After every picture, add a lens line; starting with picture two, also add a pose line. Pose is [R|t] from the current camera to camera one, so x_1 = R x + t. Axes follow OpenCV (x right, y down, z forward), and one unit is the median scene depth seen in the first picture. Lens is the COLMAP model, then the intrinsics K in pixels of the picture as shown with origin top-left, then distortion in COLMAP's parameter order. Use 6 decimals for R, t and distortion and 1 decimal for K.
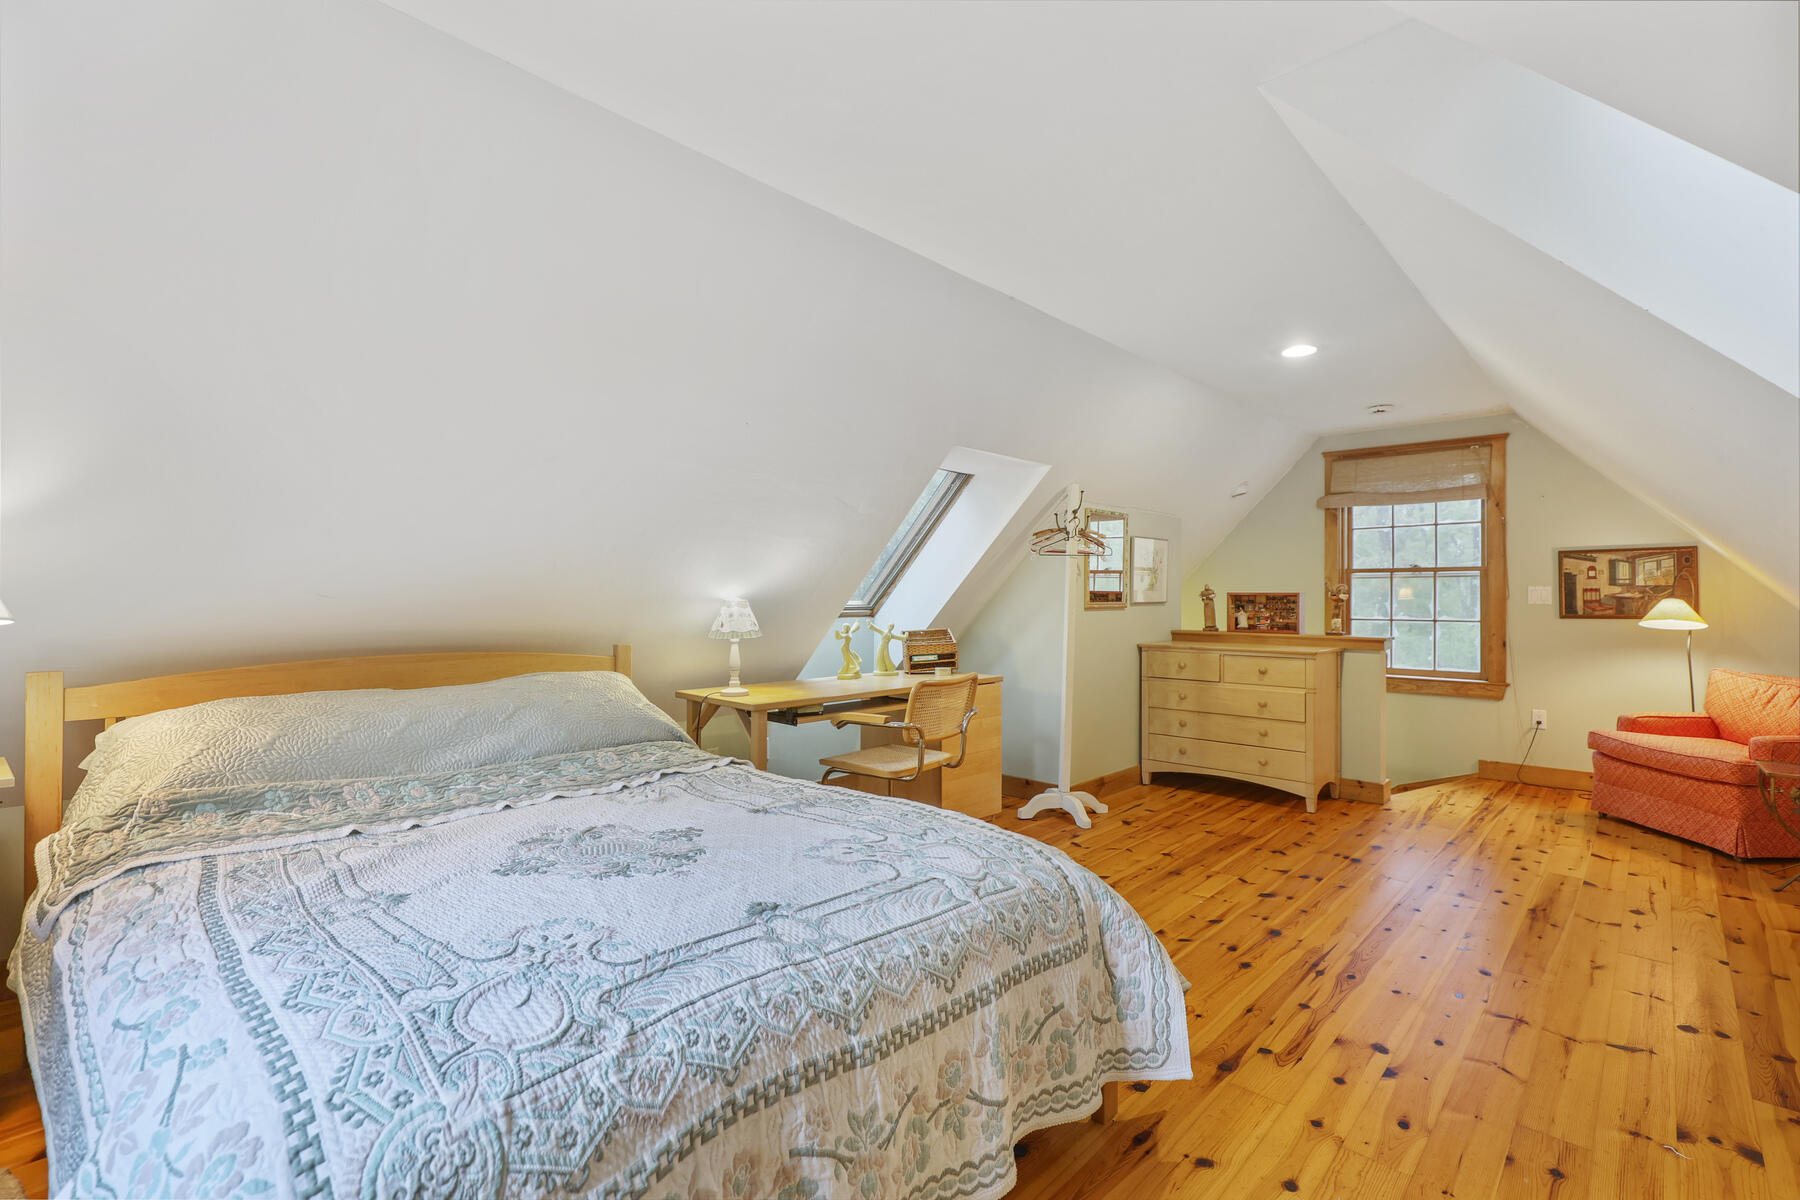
lens RADIAL K [[813.0, 0, 919.3], [0, 813.0, 599.3], [0, 0, 1]] dist [-0.001369, 0.000054]
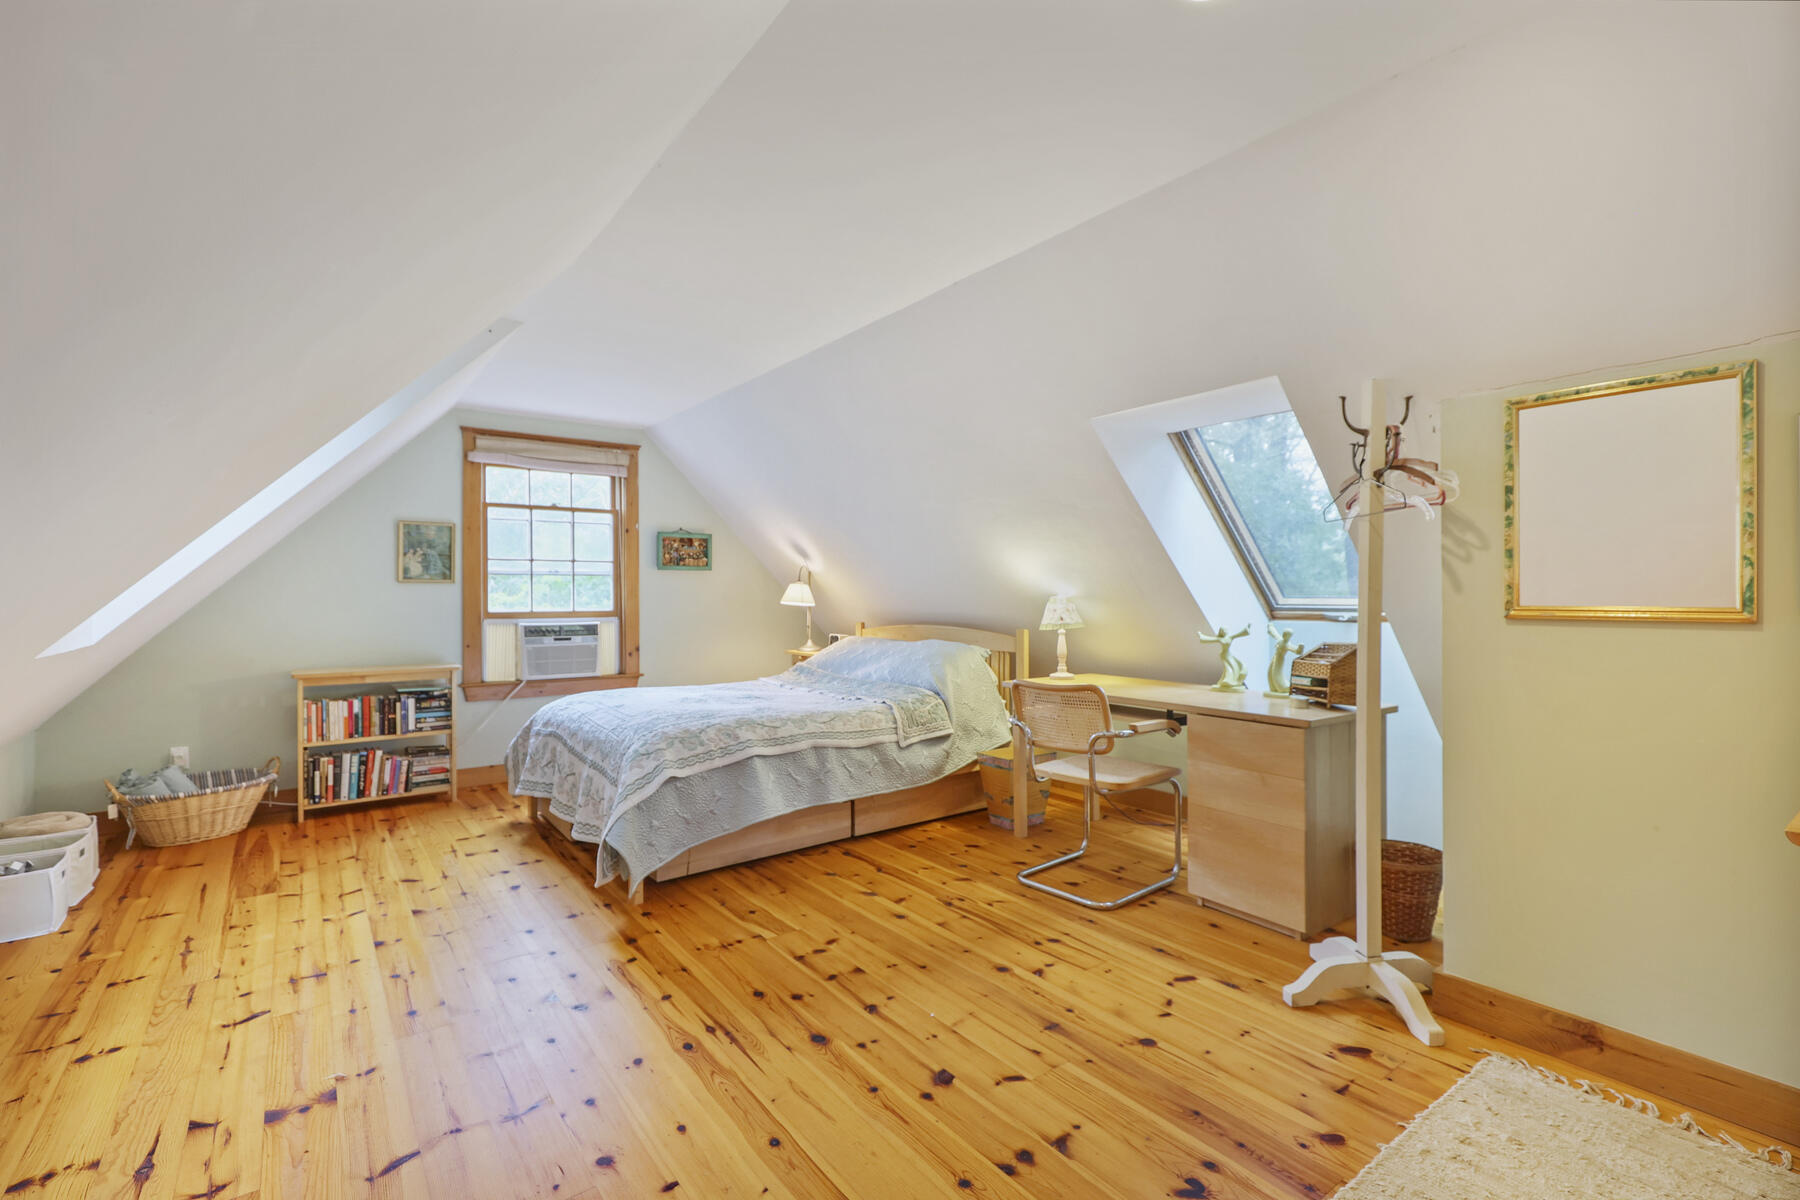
lens RADIAL K [[813.0, 0, 919.3], [0, 813.0, 599.3], [0, 0, 1]] dist [-0.001369, 0.000054]
pose [[-0.179347, 0.002831, -0.983782, 1.124677], [-0.001114, 0.999995, 0.003081, 0.000173], [0.983785, 0.001648, -0.179343, 1.186312]]
